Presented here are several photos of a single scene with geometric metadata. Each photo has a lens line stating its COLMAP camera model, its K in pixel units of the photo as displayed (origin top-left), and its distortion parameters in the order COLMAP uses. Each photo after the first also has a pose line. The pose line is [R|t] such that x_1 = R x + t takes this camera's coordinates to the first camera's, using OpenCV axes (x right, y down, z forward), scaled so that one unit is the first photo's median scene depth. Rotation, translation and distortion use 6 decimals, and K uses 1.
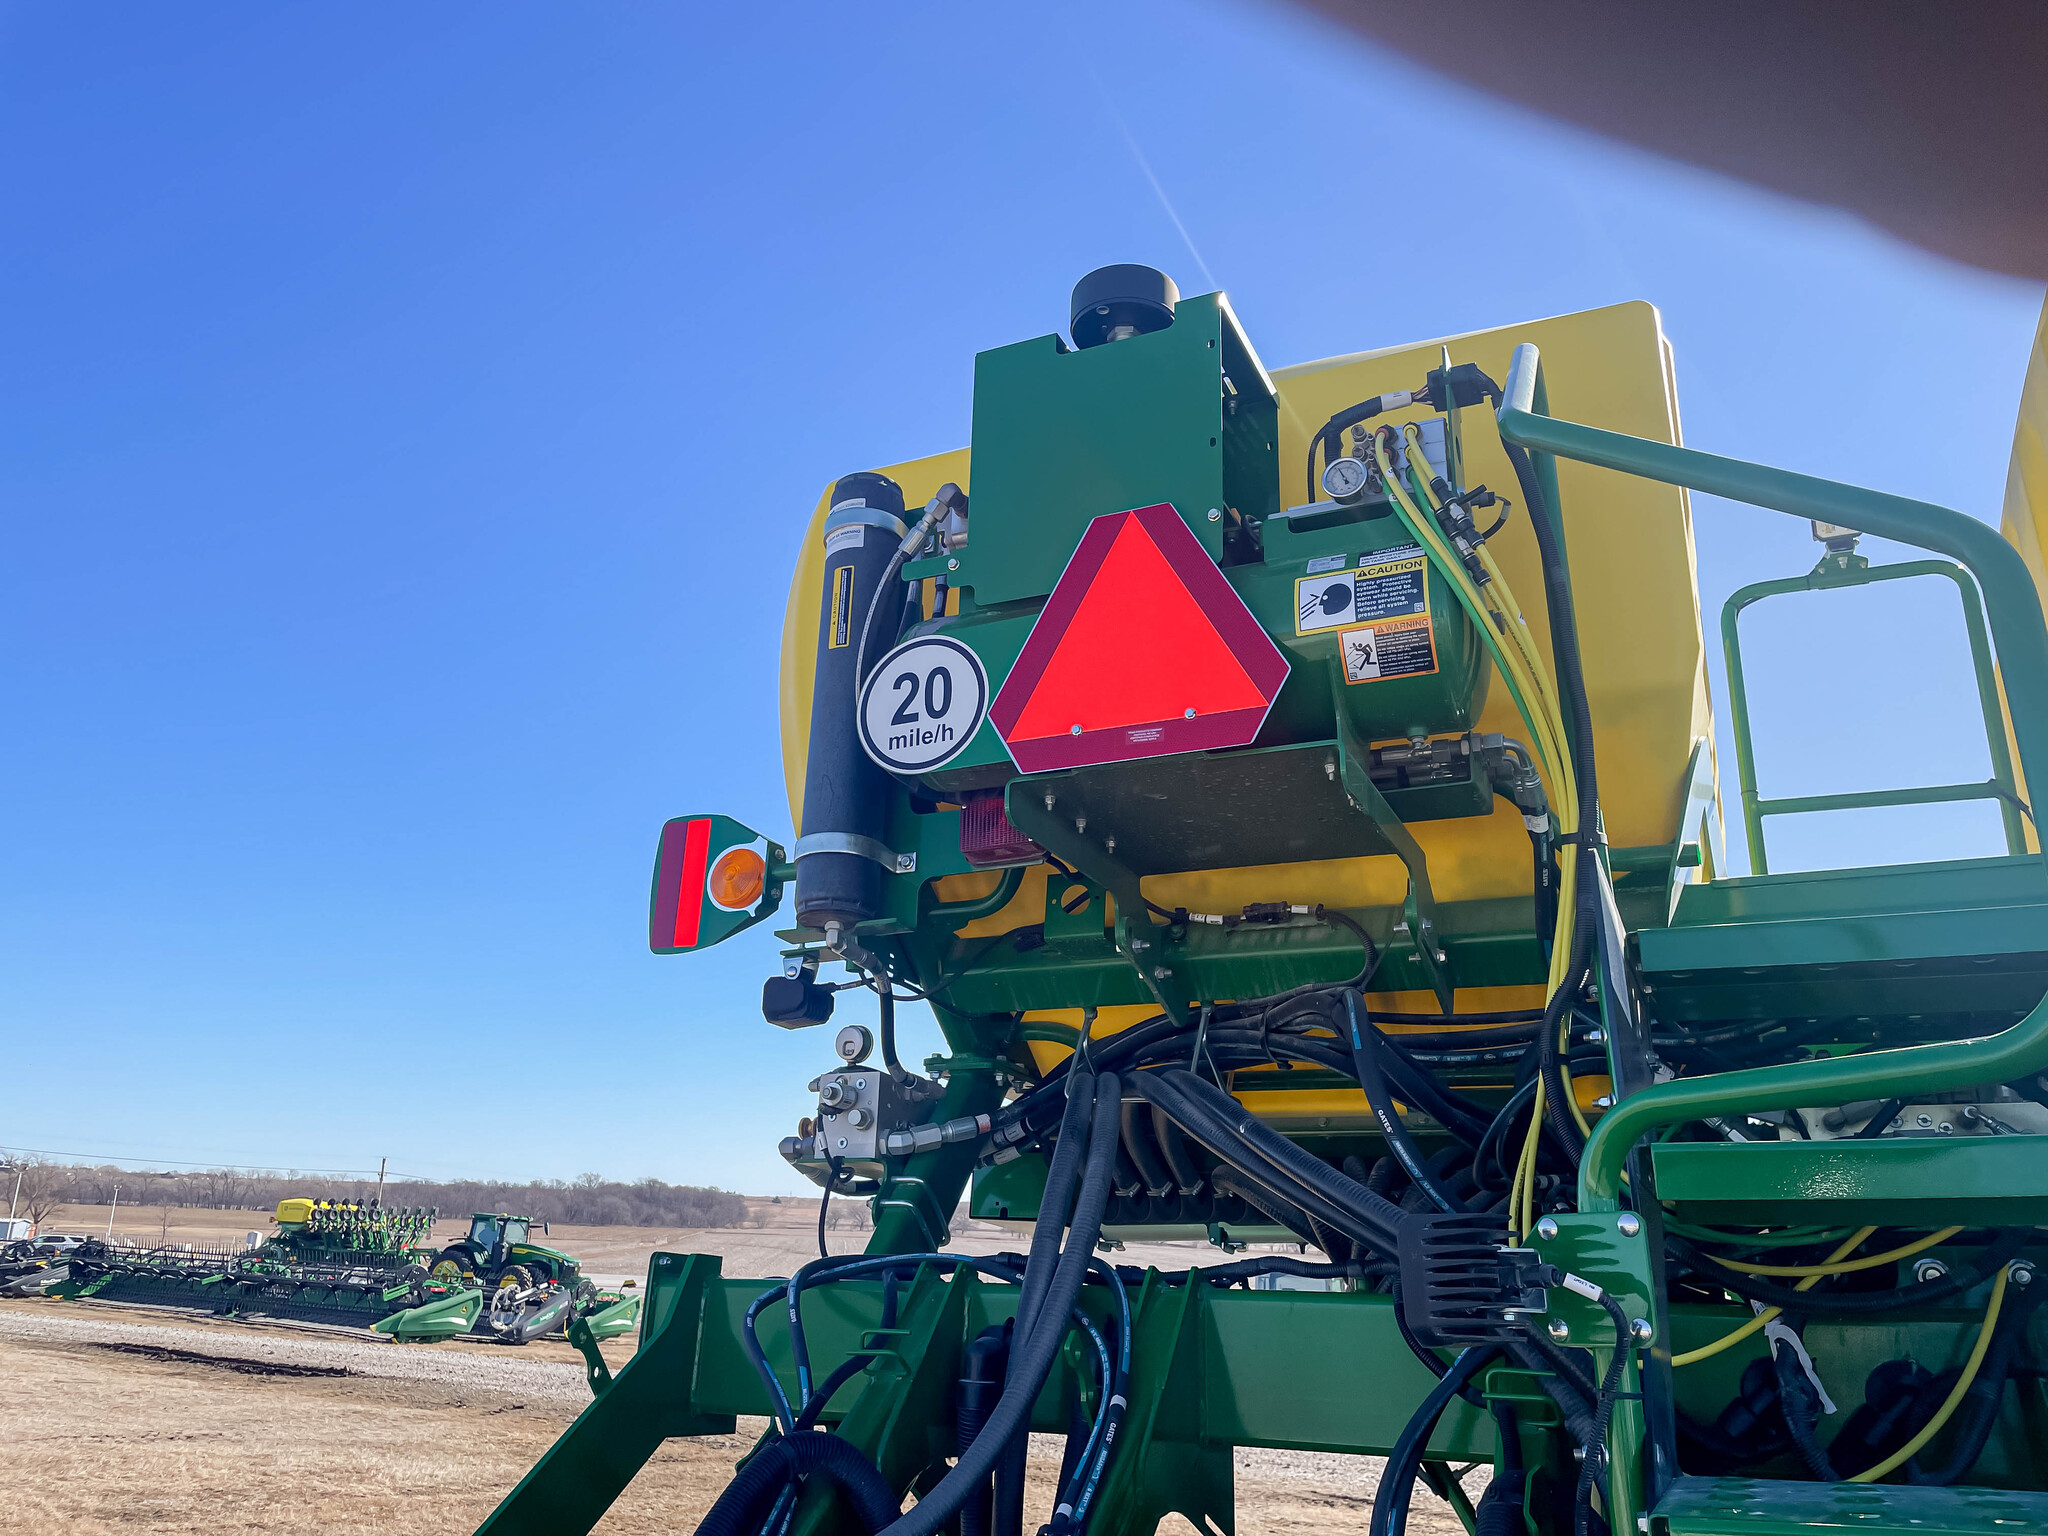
lens RADIAL K [[1511.8, 0, 1020.8], [0, 1511.8, 742.2], [0, 0, 1]] dist [0.086212, -0.114991]
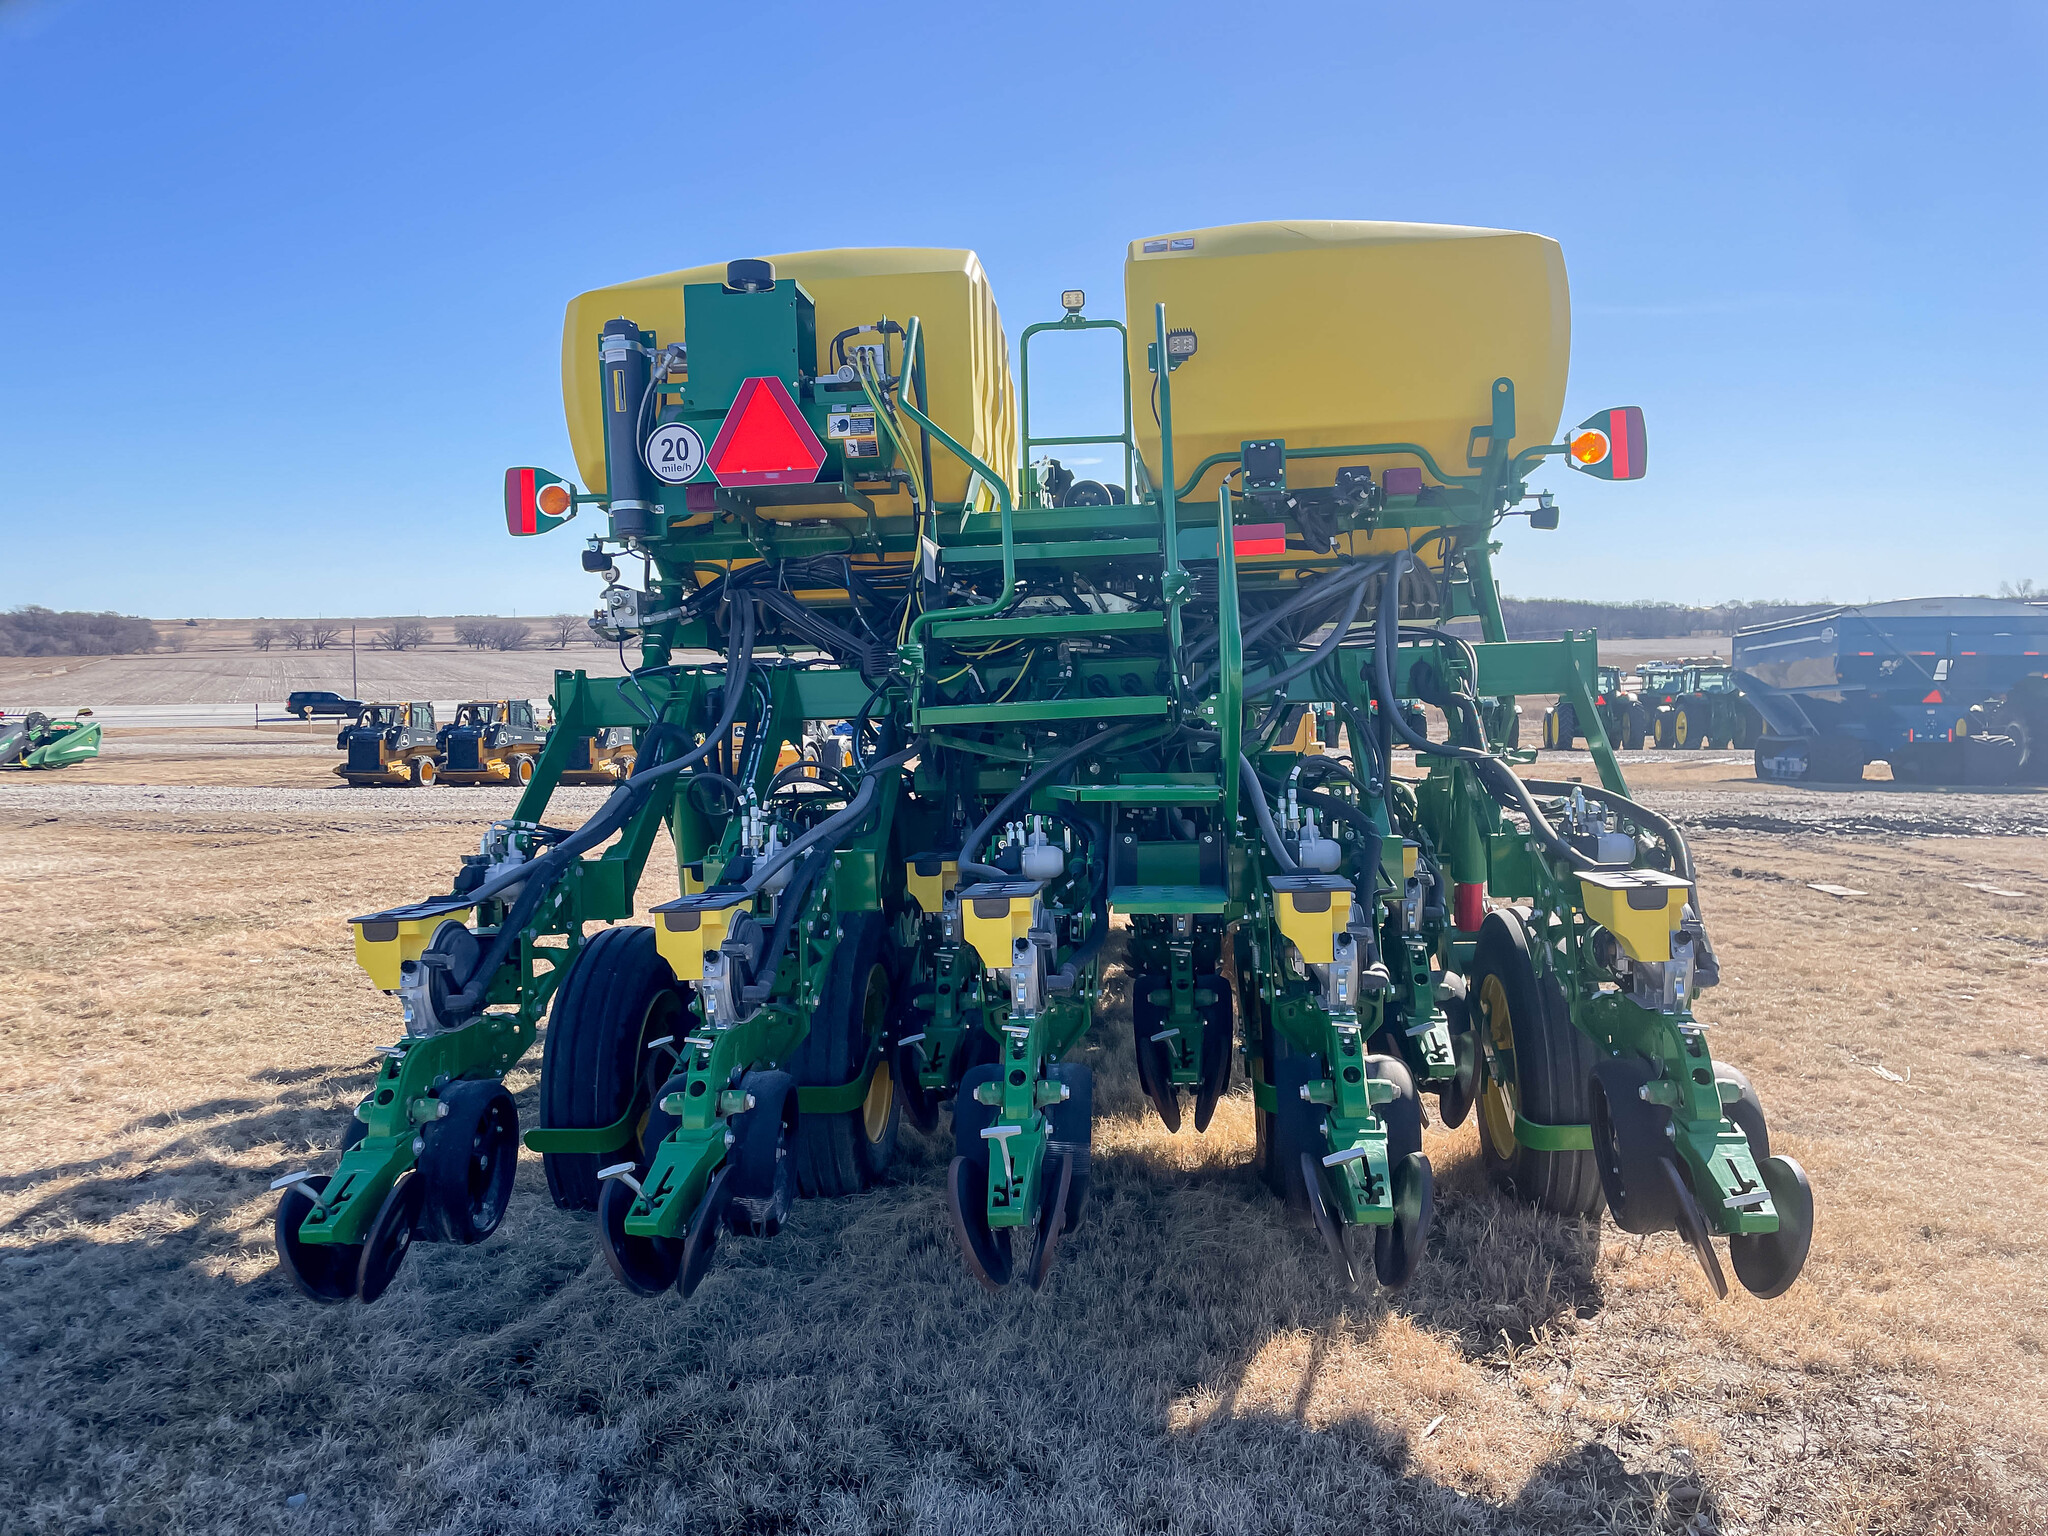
lens RADIAL K [[1511.8, 0, 1020.8], [0, 1511.8, 742.2], [0, 0, 1]] dist [0.086212, -0.114991]
pose [[0.940862, -0.073270, 0.330772, -0.346329], [-0.056304, 0.928939, 0.365925, -0.467007], [-0.334079, -0.362909, 0.869878, -1.336591]]
